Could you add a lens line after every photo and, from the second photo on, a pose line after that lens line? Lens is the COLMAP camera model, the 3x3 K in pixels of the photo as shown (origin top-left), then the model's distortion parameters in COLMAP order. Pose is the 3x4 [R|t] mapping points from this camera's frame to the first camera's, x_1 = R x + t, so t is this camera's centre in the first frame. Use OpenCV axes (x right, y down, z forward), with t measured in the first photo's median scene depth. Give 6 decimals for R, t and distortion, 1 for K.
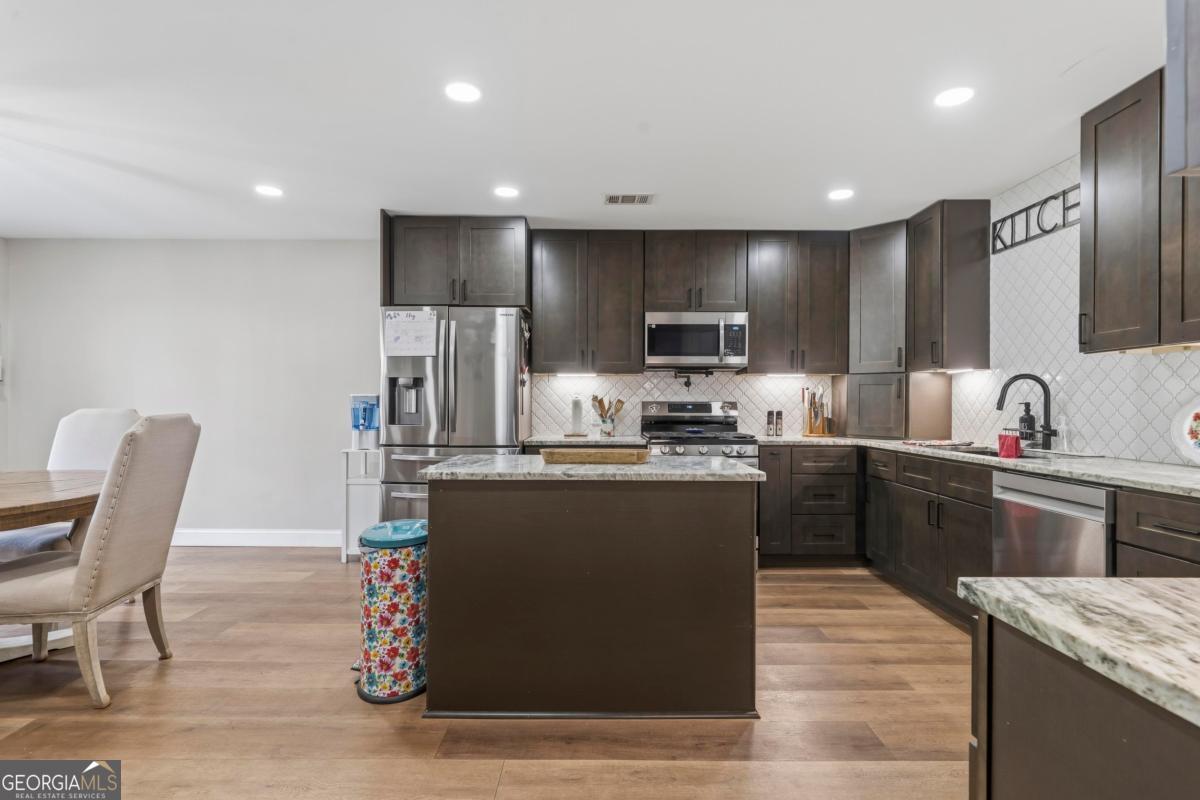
lens RADIAL K [[550.3, 0, 599.8], [0, 550.3, 402.9], [0, 0, 1]] dist [-0.001578, -0.000192]
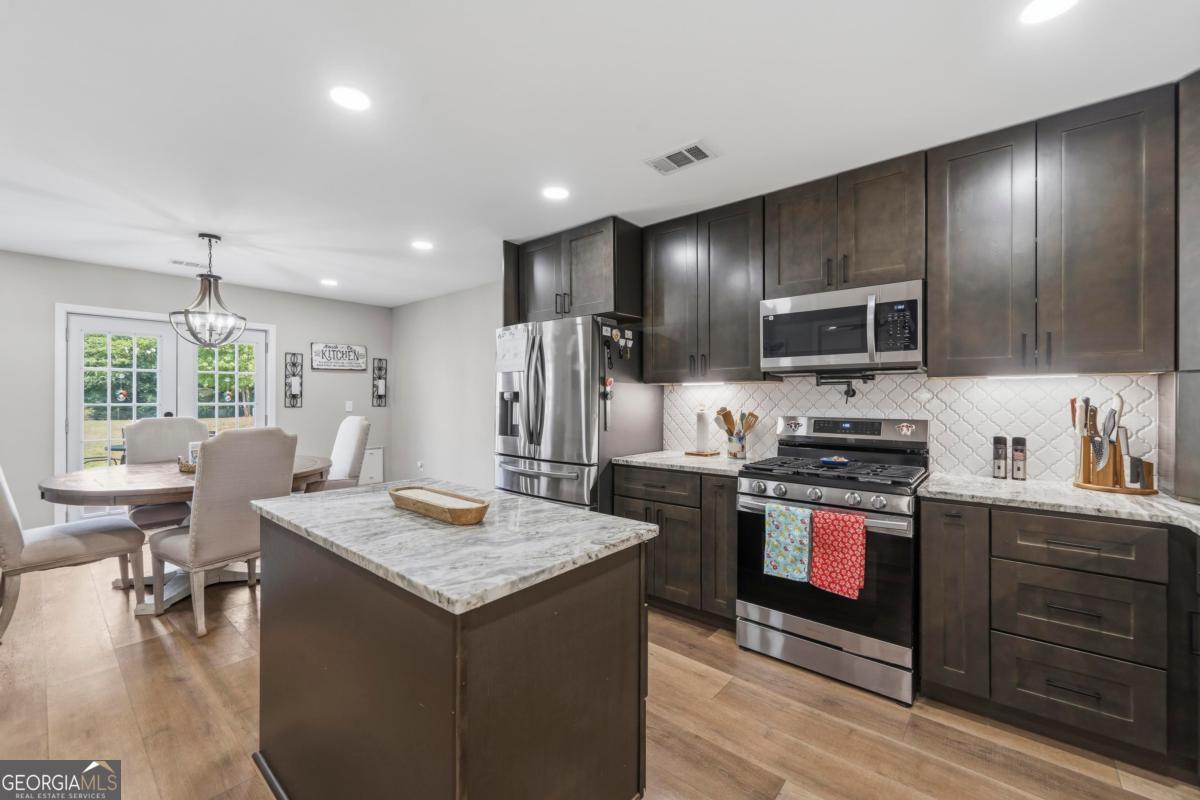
lens RADIAL K [[471.7, 0, 600.9], [0, 471.7, 397.1], [0, 0, 1]] dist [0.000276, -0.000524]
pose [[0.774206, -0.003365, -0.632925, 0.310861], [-0.001055, 0.999978, -0.006607, -0.025762], [0.632933, 0.005783, 0.774185, 0.339432]]
